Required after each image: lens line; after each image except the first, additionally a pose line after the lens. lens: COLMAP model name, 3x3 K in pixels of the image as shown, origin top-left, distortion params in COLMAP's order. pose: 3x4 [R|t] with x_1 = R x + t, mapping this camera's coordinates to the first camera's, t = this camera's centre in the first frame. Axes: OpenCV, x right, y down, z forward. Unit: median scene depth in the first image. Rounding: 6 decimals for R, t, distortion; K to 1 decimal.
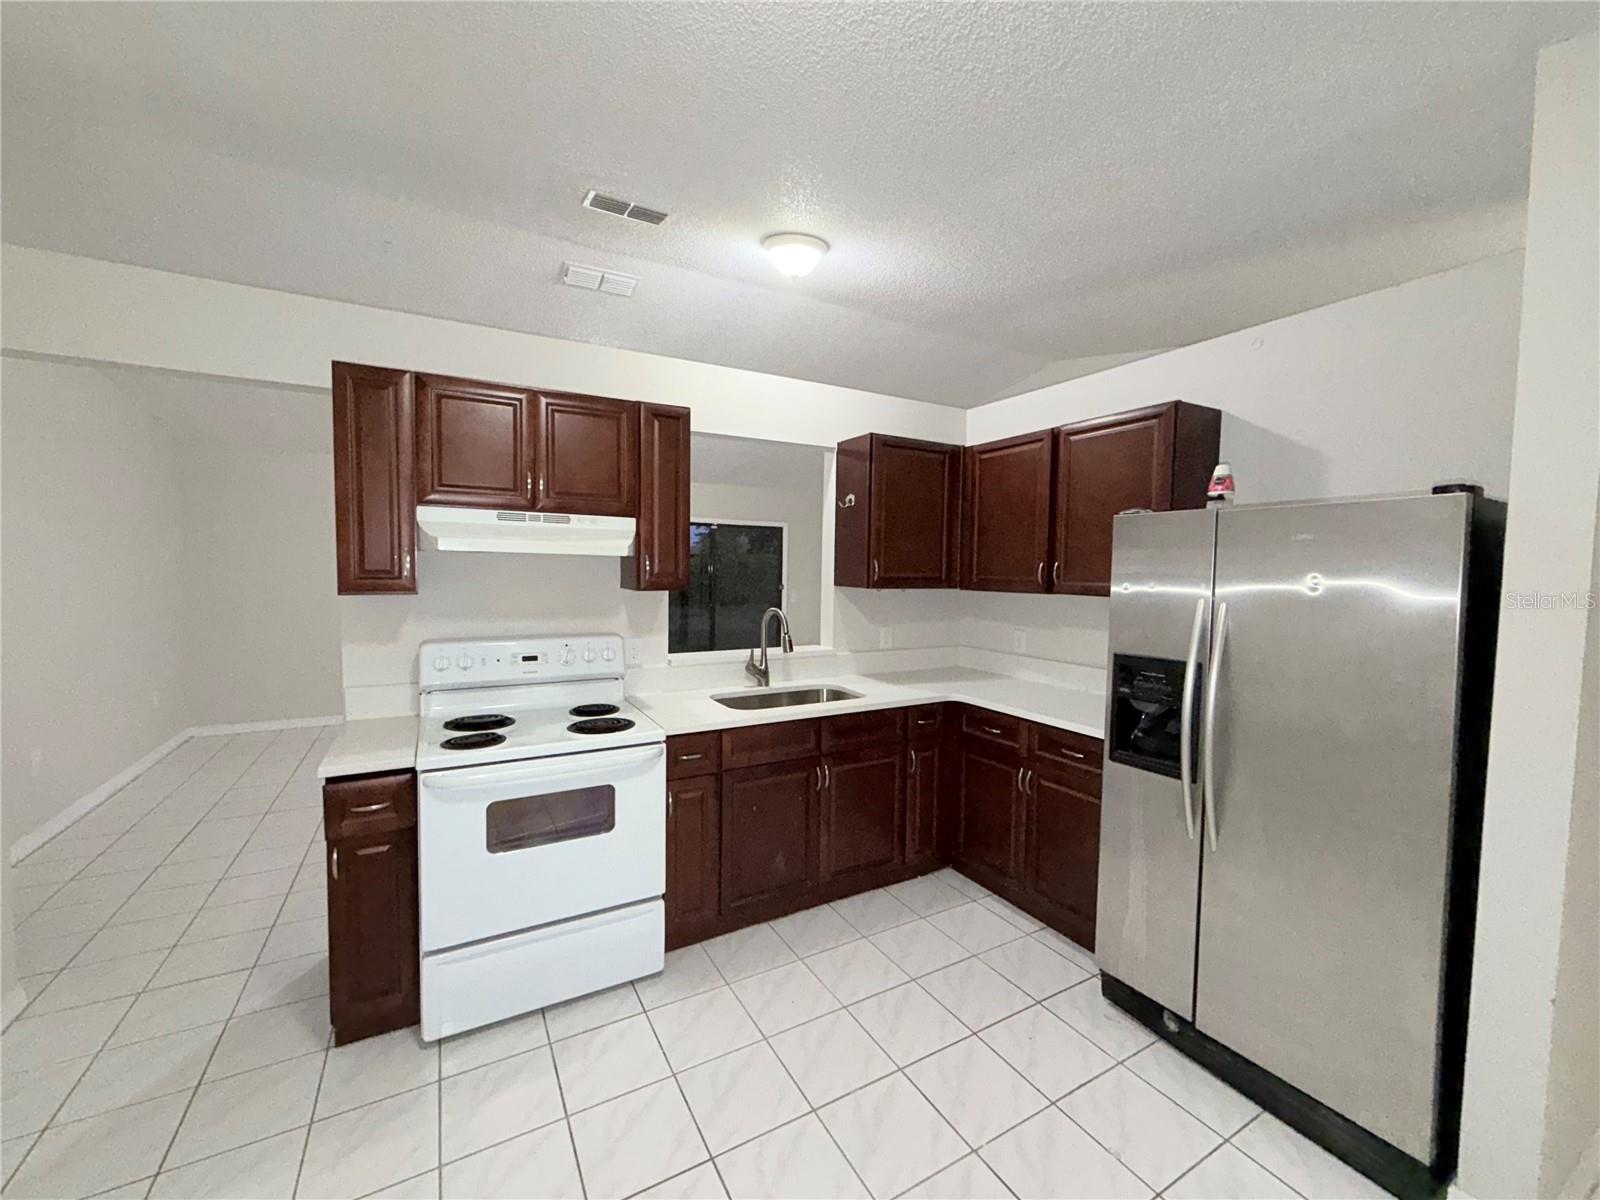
lens RADIAL K [[646.2, 0, 792.4], [0, 646.2, 612.2], [0, 0, 1]] dist [0.030934, -0.000012]
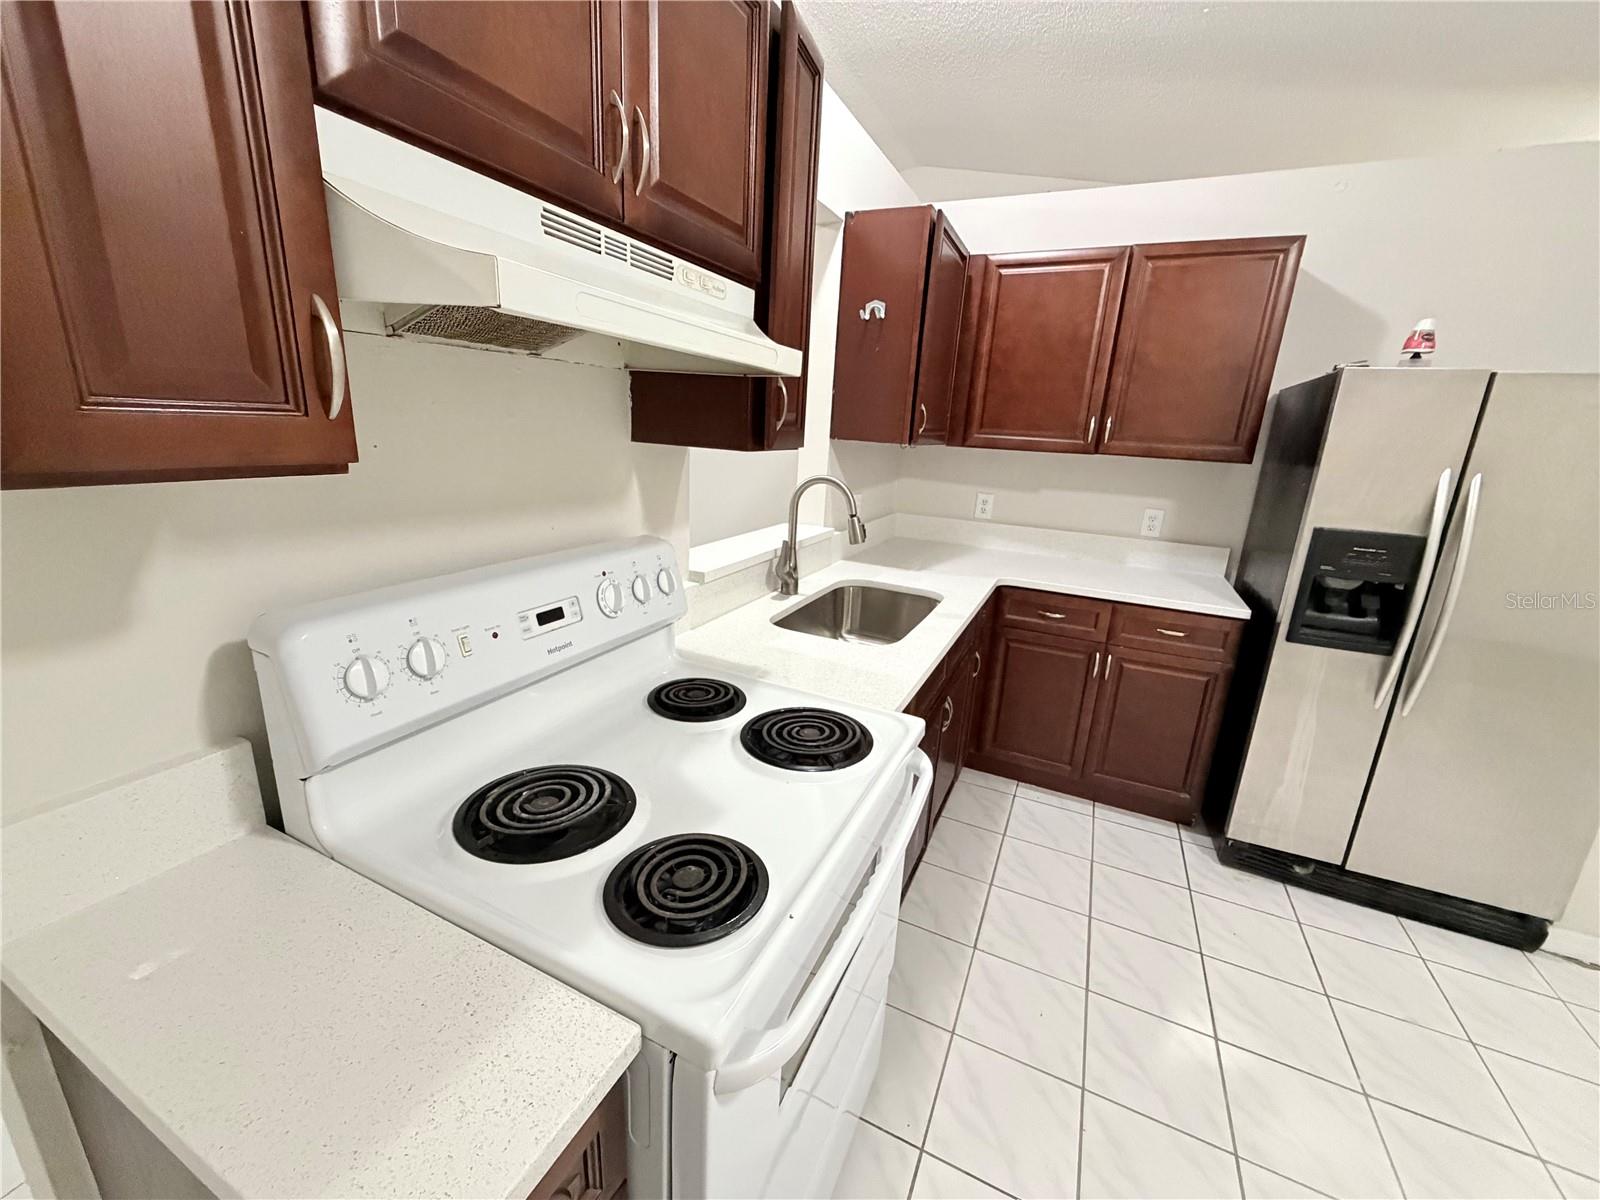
lens RADIAL K [[637.1, 0, 796.8], [0, 637.1, 599.4], [0, 0, 1]] dist [0.000931, 0.000068]
pose [[0.811981, -0.127508, 0.569587, -0.493597], [-0.000734, 0.975624, 0.219449, -0.028793], [-0.583684, -0.178606, 0.792094, 0.566882]]
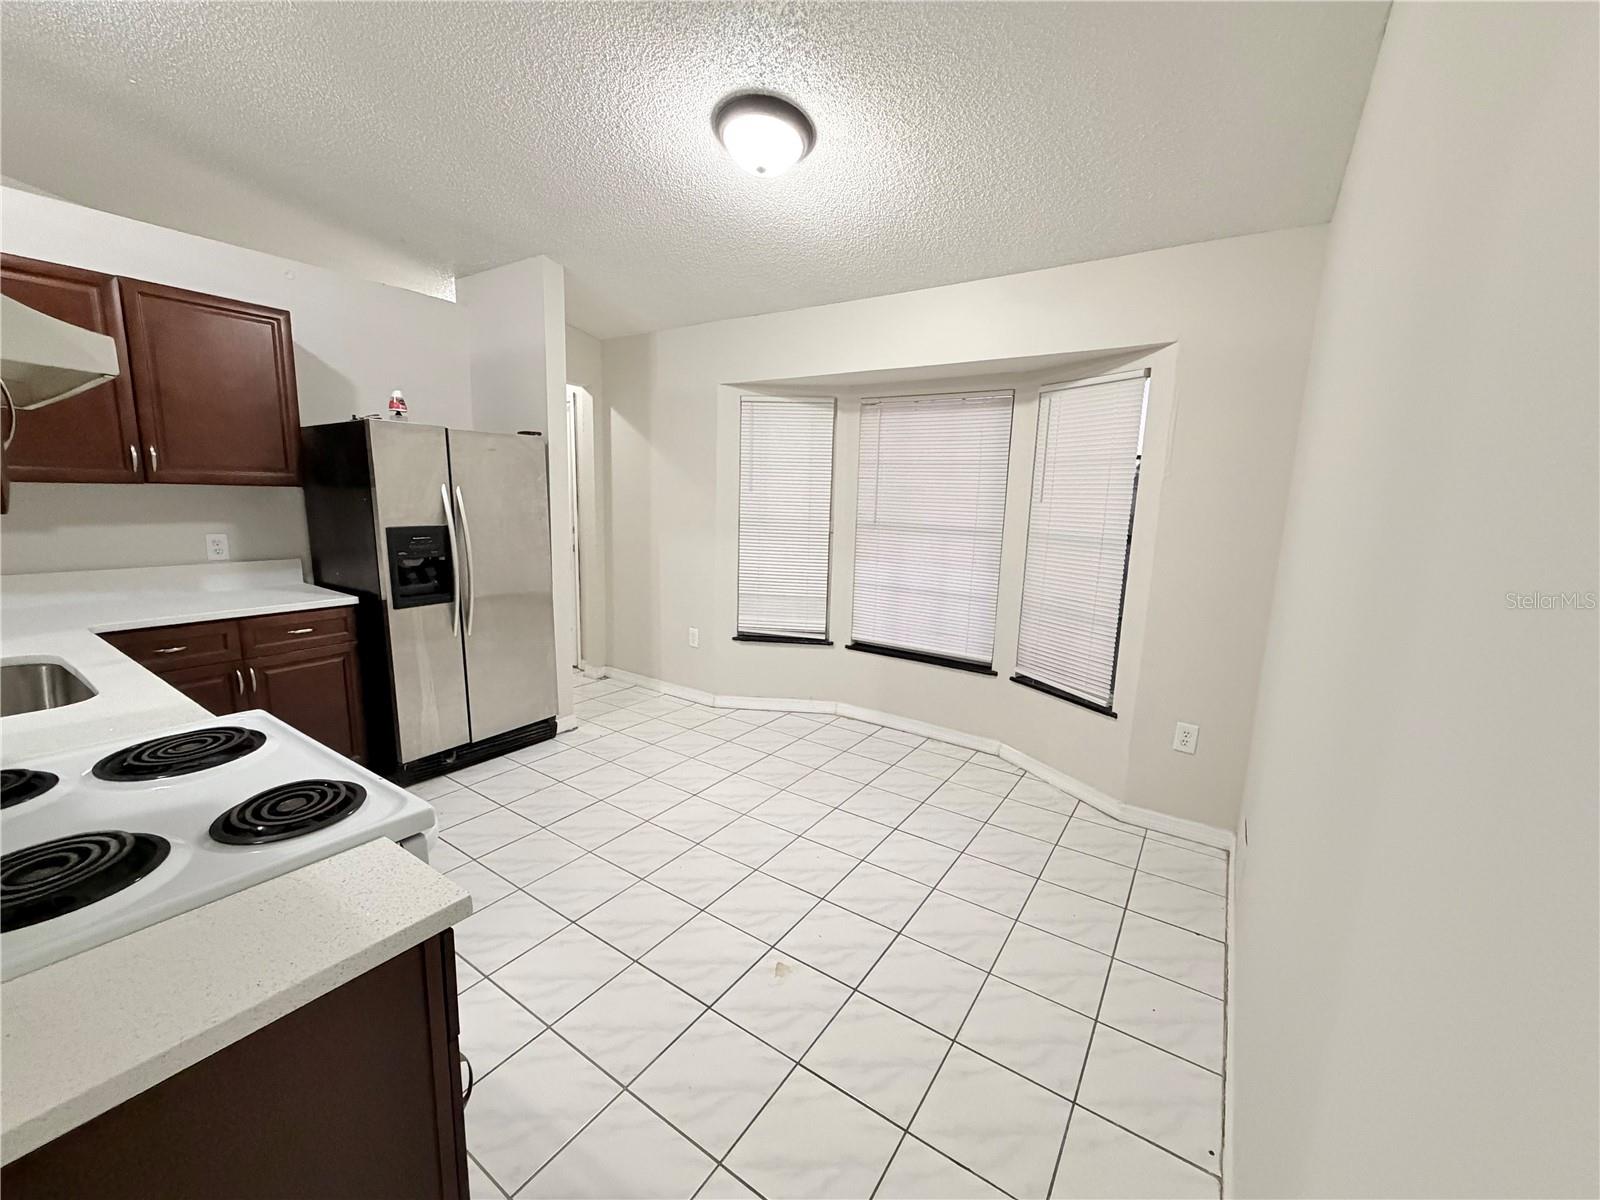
lens RADIAL K [[637.1, 0, 796.8], [0, 637.1, 599.4], [0, 0, 1]] dist [0.000931, 0.000068]
pose [[-0.455862, -0.170537, 0.873560, -0.826420], [0.028159, 0.978218, 0.205663, -0.030513], [-0.889605, 0.118353, -0.441130, 0.687573]]
